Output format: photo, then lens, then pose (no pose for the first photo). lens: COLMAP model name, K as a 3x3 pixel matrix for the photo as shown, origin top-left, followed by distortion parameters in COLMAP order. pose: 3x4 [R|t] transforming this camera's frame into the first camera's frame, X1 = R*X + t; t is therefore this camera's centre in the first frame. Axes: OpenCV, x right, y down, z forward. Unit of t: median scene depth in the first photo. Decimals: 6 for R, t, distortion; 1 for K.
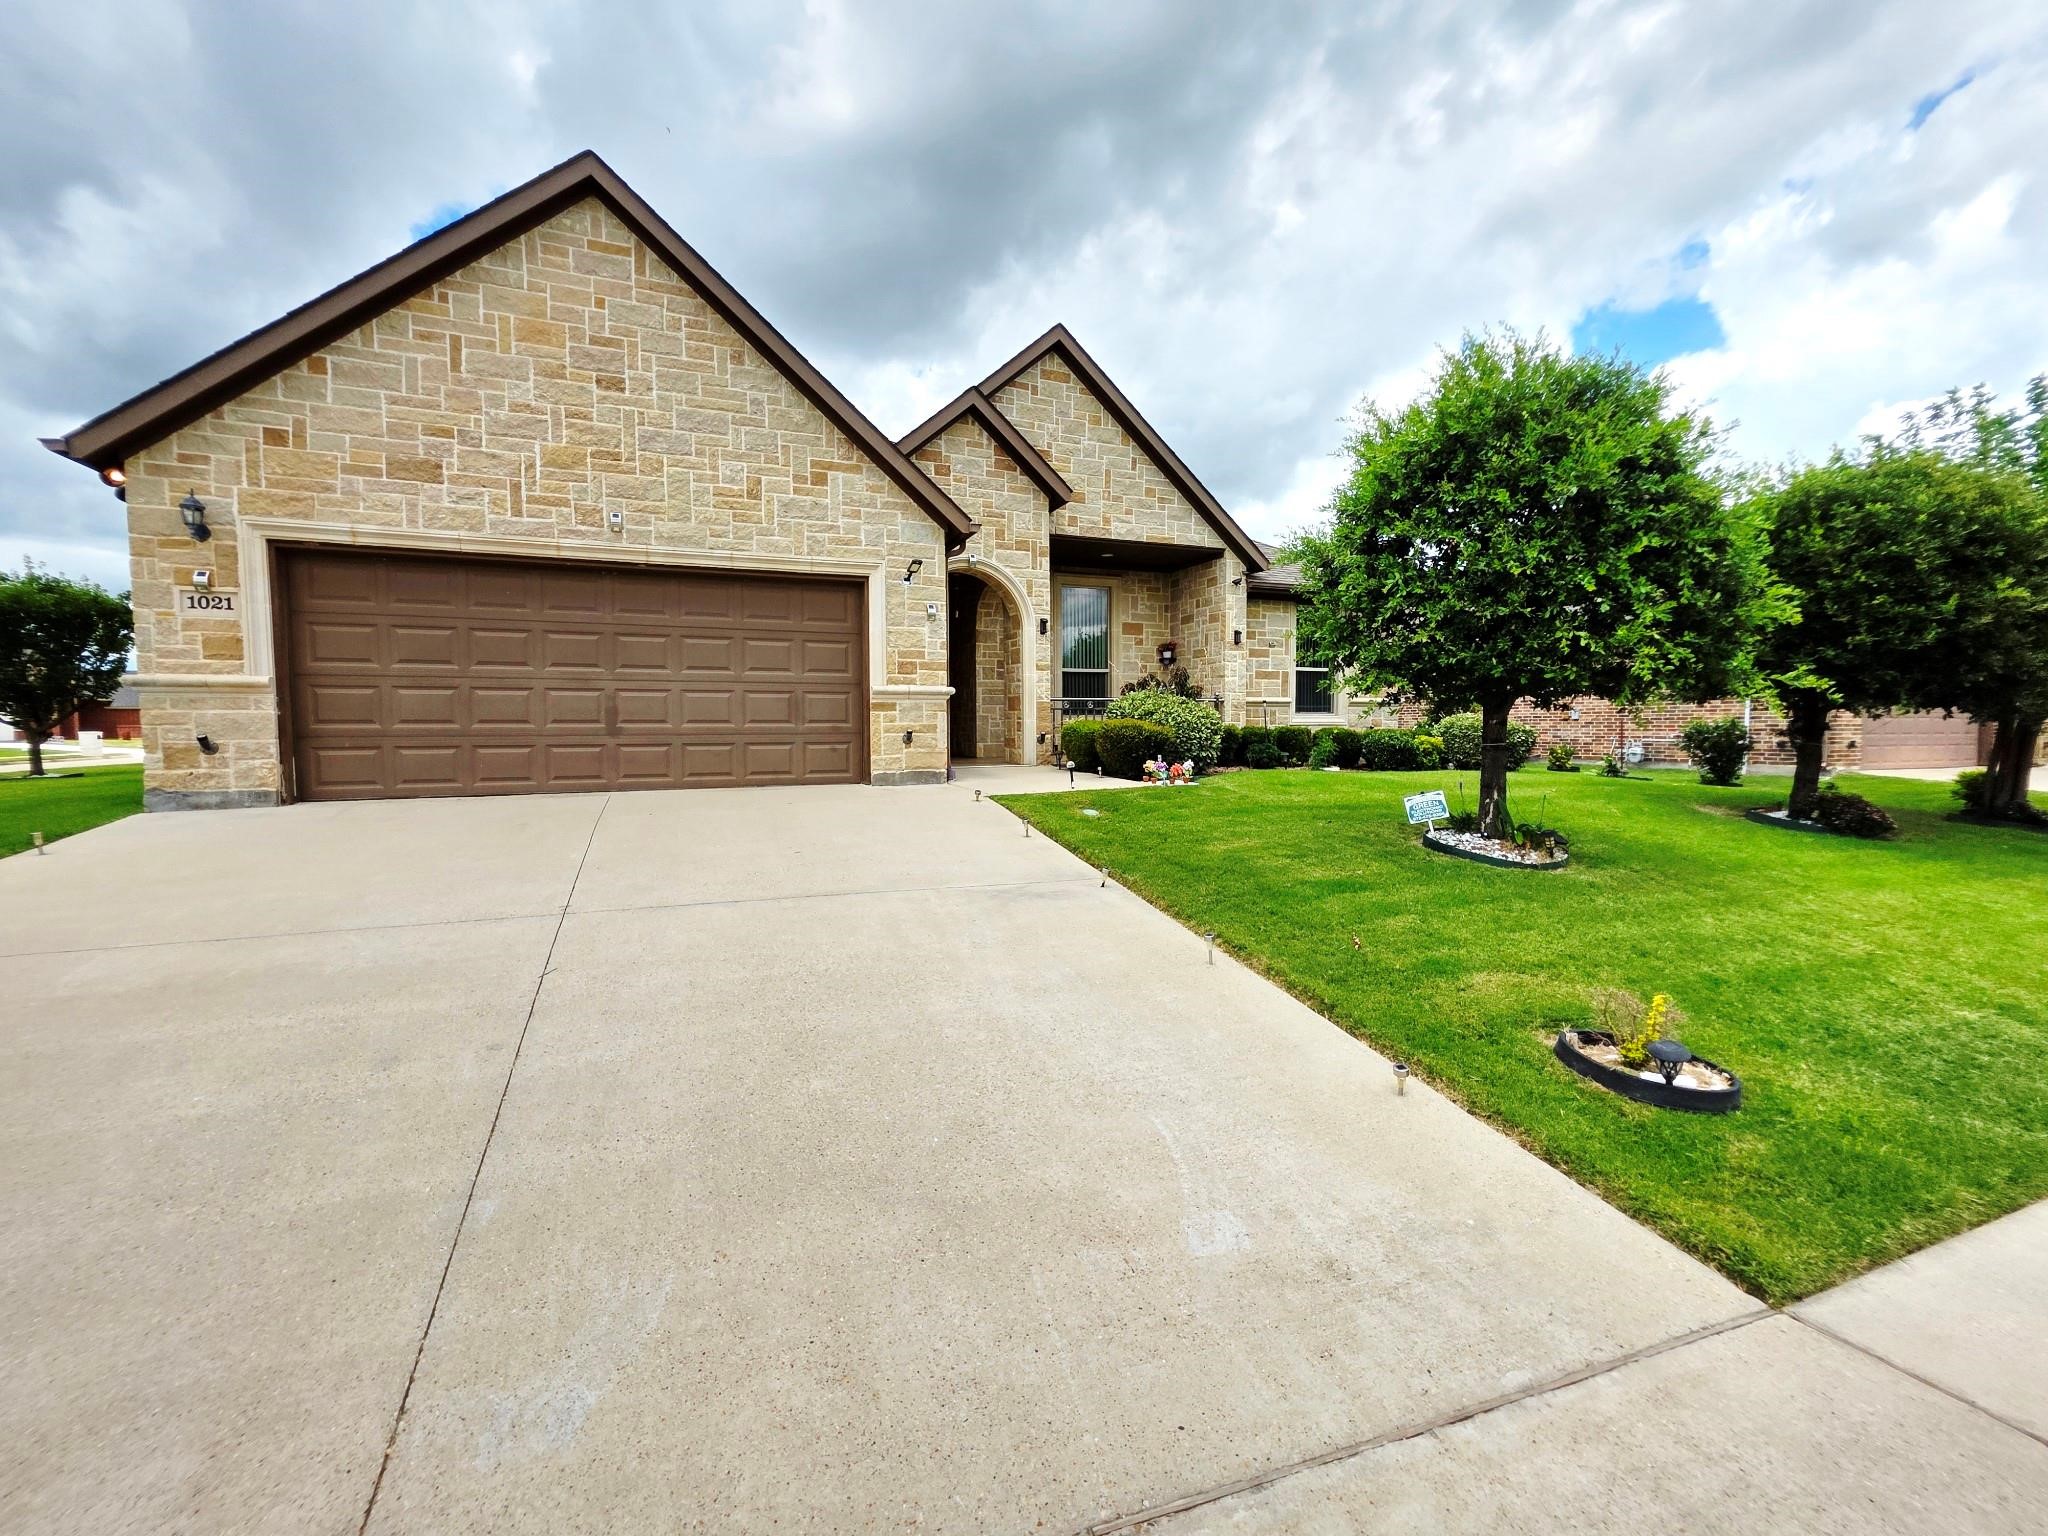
lens RADIAL K [[816.5, 0, 1009.9], [0, 816.5, 766.6], [0, 0, 1]] dist [0.000458, -0.000168]
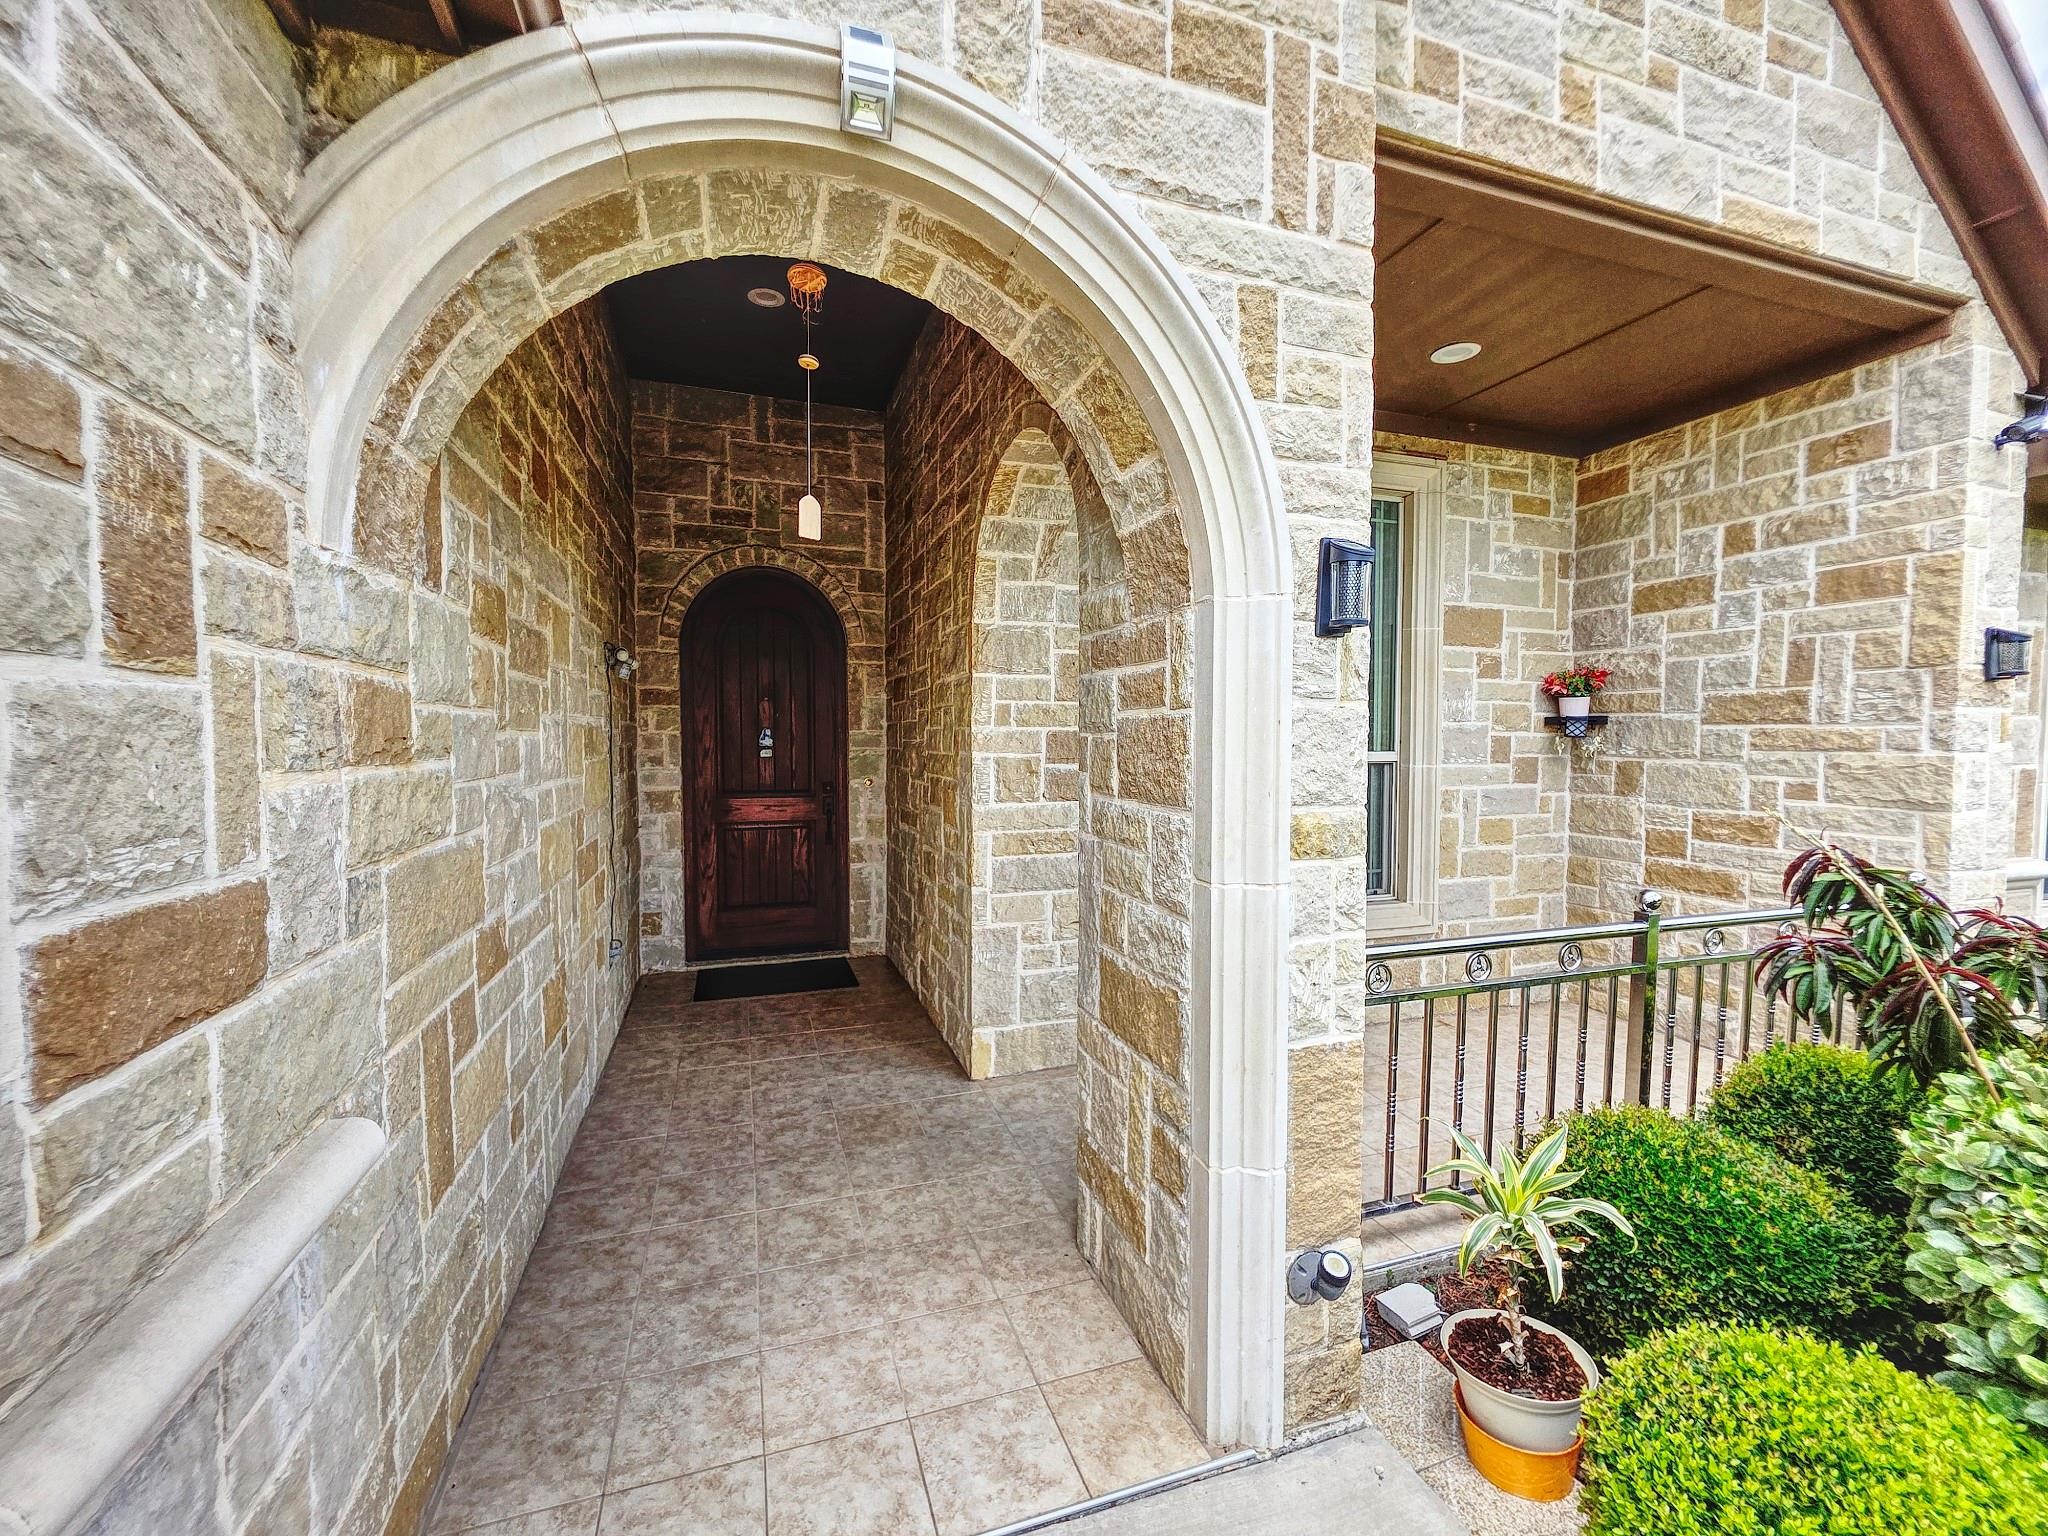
lens RADIAL K [[816.5, 0, 1009.9], [0, 816.5, 766.6], [0, 0, 1]] dist [0.000458, -0.000168]
pose [[0.998129, 0.010681, -0.060201, -0.018830], [-0.011498, 0.999846, -0.013236, -0.186462], [0.060050, 0.013903, 0.998099, 1.165529]]
